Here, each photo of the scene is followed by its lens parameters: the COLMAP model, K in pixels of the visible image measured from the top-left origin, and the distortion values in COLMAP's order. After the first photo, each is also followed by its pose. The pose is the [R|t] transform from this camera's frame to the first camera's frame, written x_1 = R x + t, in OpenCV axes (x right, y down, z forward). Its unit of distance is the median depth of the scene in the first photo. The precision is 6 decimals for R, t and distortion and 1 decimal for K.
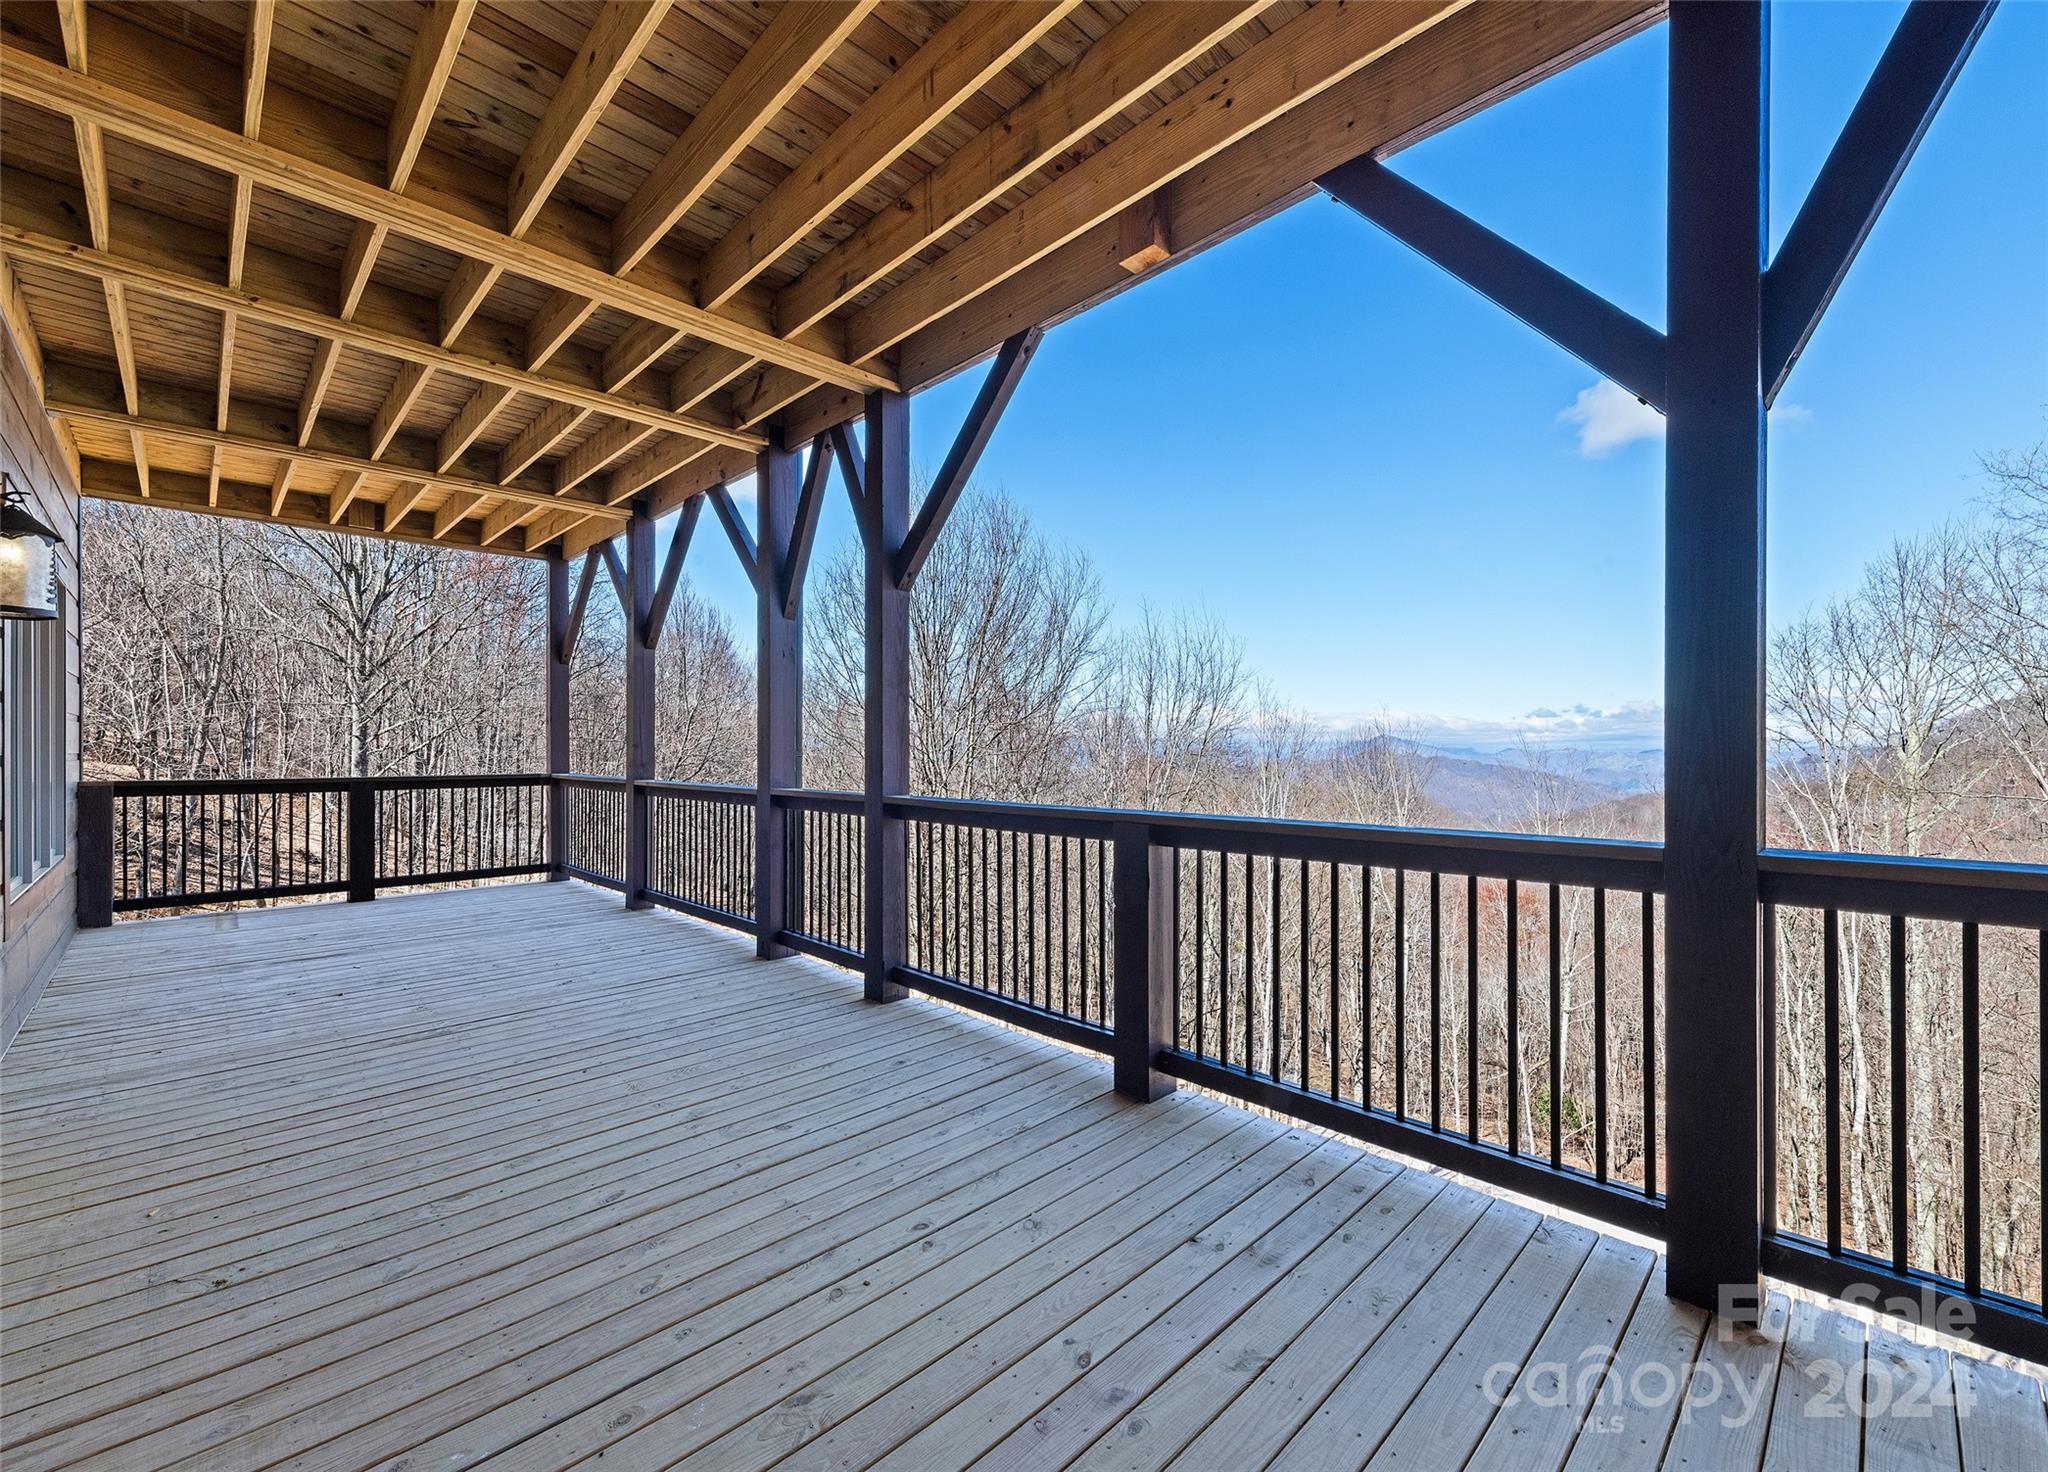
lens RADIAL K [[858.2, 0, 1024.0], [0, 858.2, 736.0], [0, 0, 1]] dist [0.022552, 0.000093]
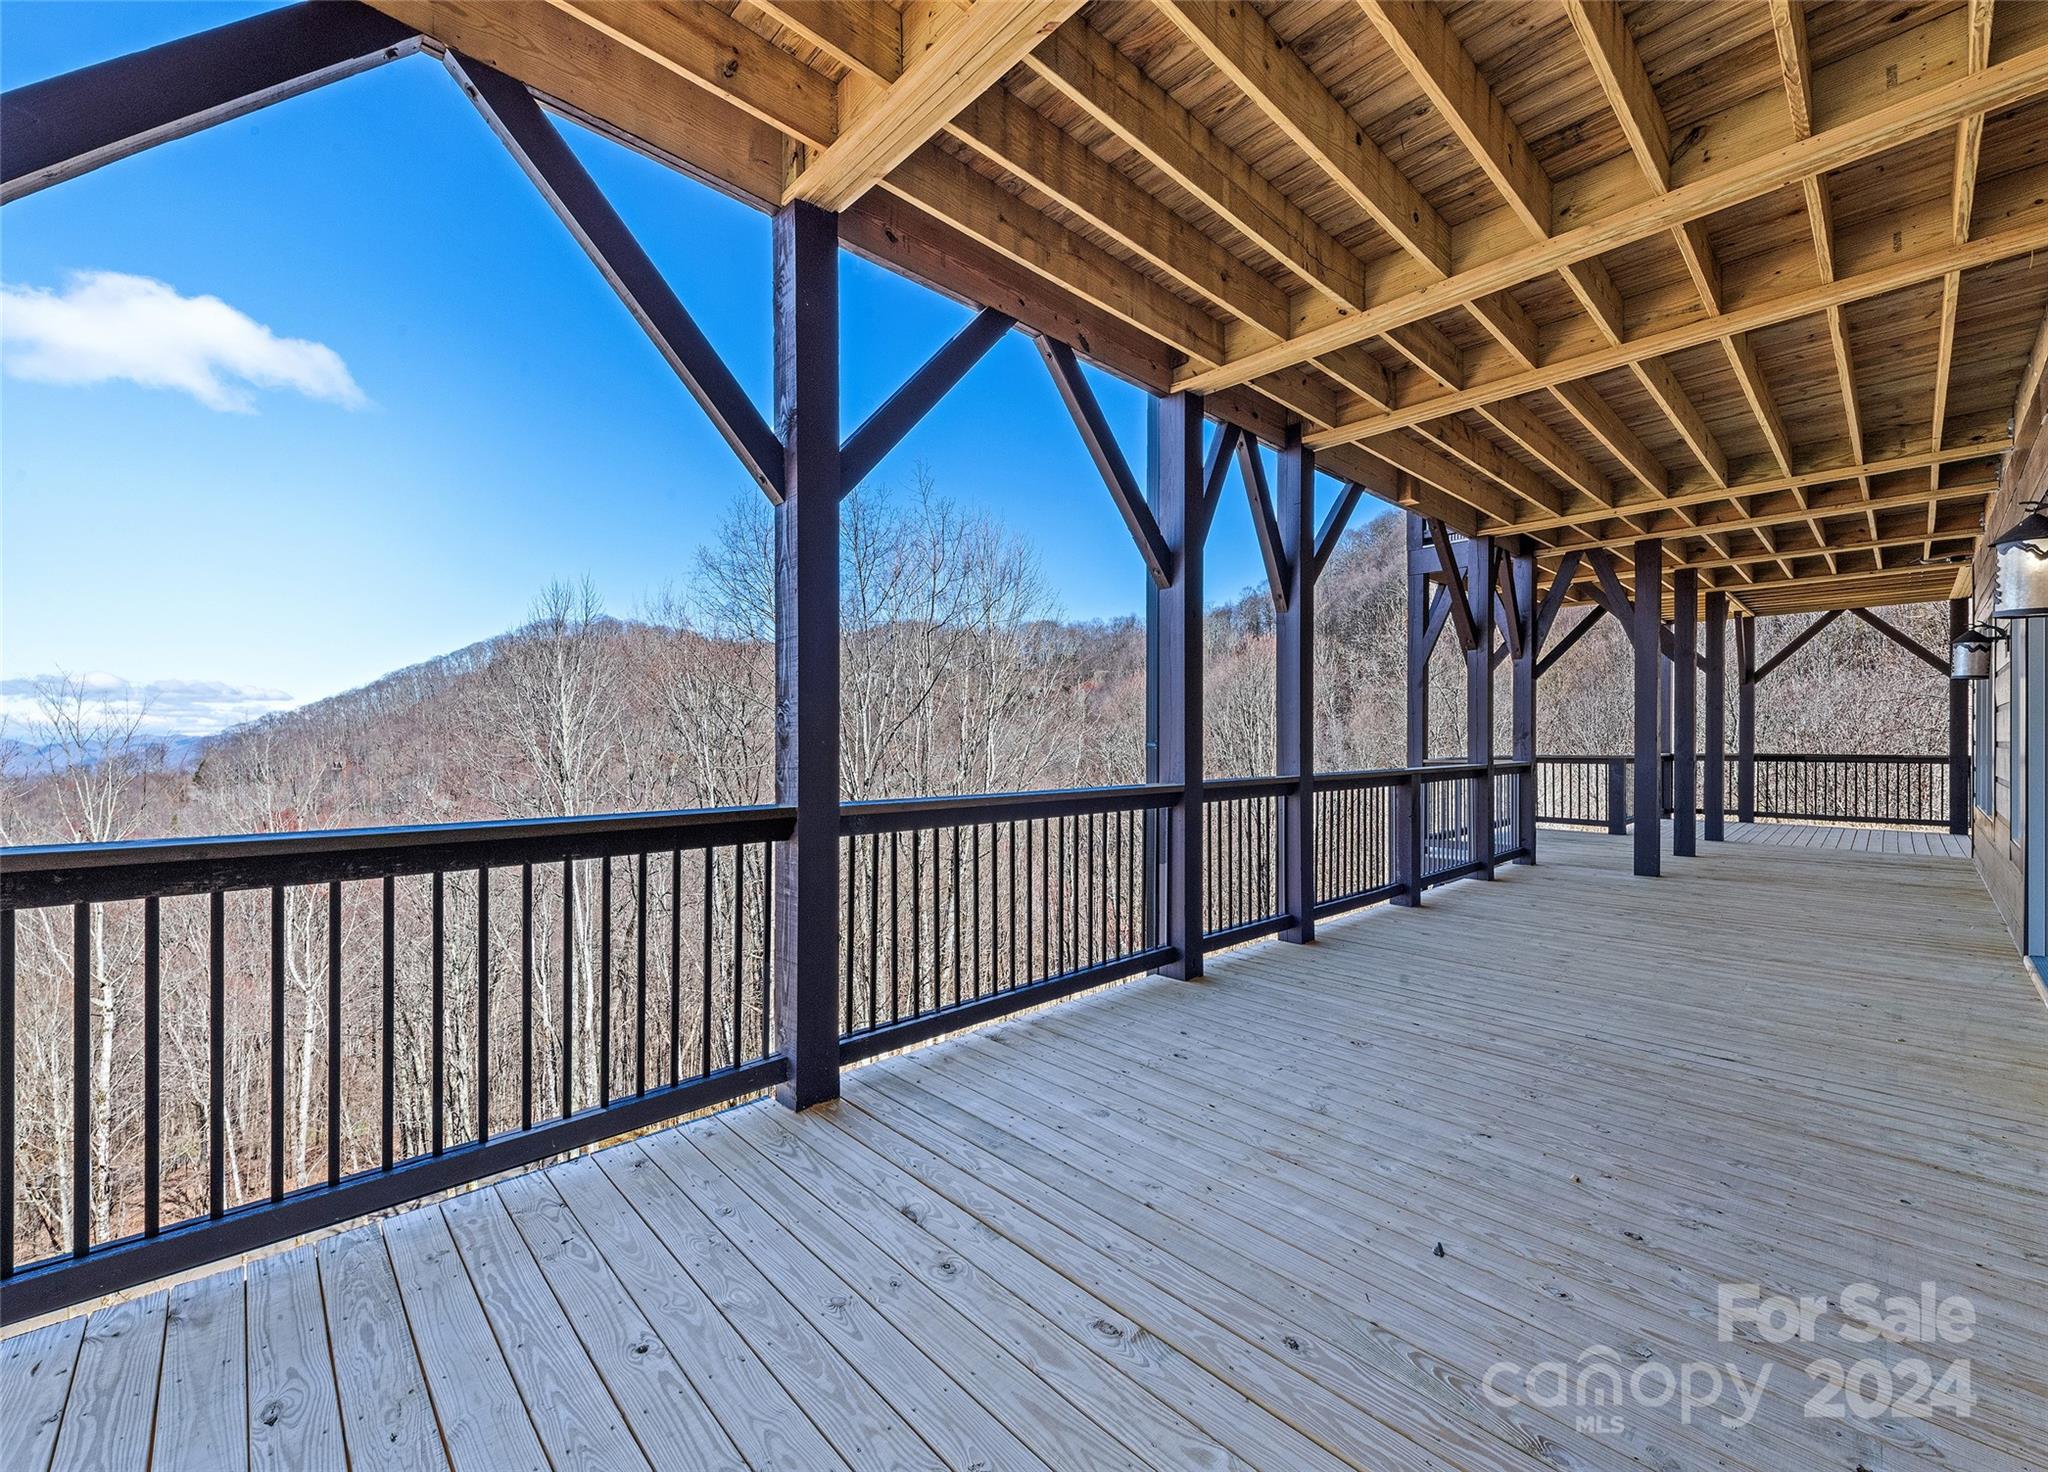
lens RADIAL K [[803.6, 0, 1023.1], [0, 803.6, 744.0], [0, 0, 1]] dist [0.020911, -0.006823]
pose [[0.030931, -0.006543, 0.999500, -0.593705], [-0.015128, 0.999861, 0.007013, 0.009767], [-0.999407, -0.015338, 0.030828, 0.606052]]
